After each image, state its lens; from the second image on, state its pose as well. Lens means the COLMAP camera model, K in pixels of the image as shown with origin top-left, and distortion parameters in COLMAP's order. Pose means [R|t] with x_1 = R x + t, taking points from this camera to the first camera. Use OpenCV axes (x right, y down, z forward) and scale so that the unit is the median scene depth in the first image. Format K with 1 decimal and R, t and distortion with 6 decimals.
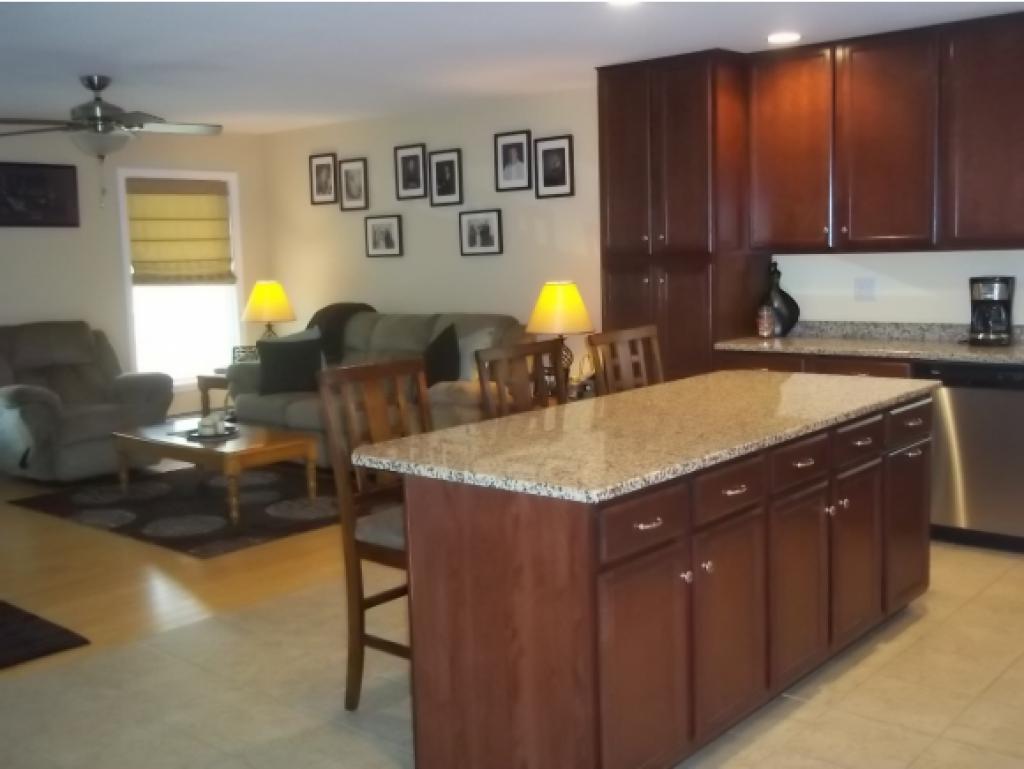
lens RADIAL K [[1090.0, 0, 512.0], [0, 1090.0, 384.5], [0, 0, 1]] dist [0.000270, 0.046848]
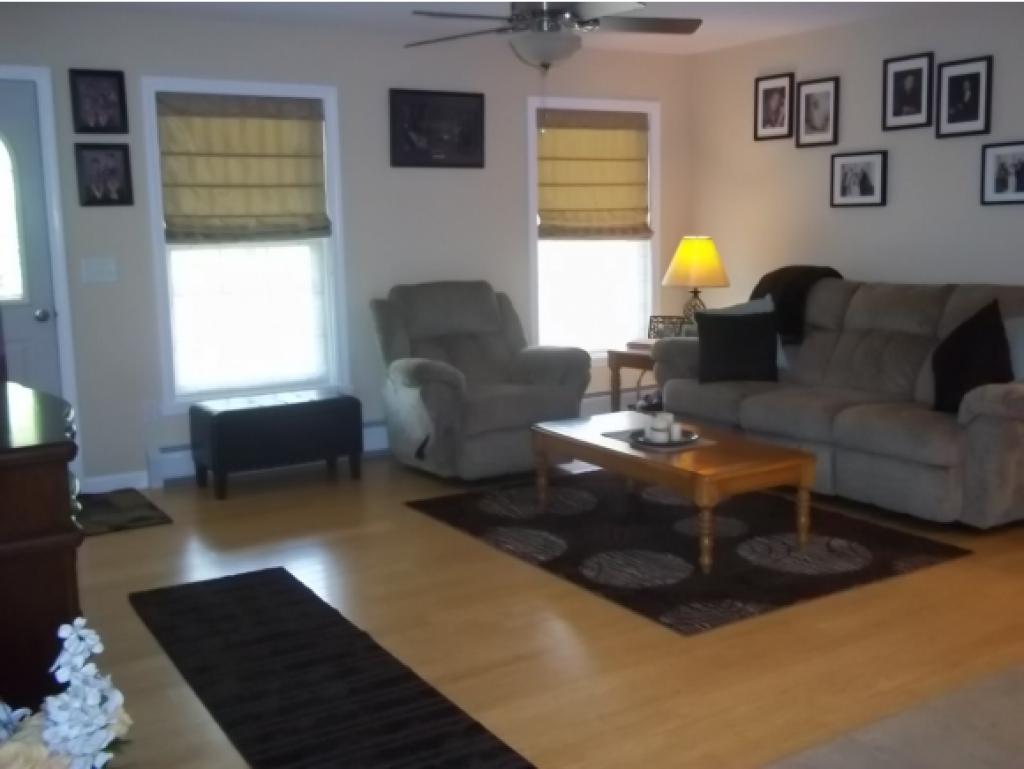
lens RADIAL K [[1090.0, 0, 512.0], [0, 1090.0, 384.5], [0, 0, 1]] dist [0.000270, 0.046848]
pose [[0.957831, 0.054199, -0.282176, -0.128722], [-0.043291, 0.998060, 0.044753, -0.016658], [0.284054, -0.030650, 0.958318, 0.197653]]
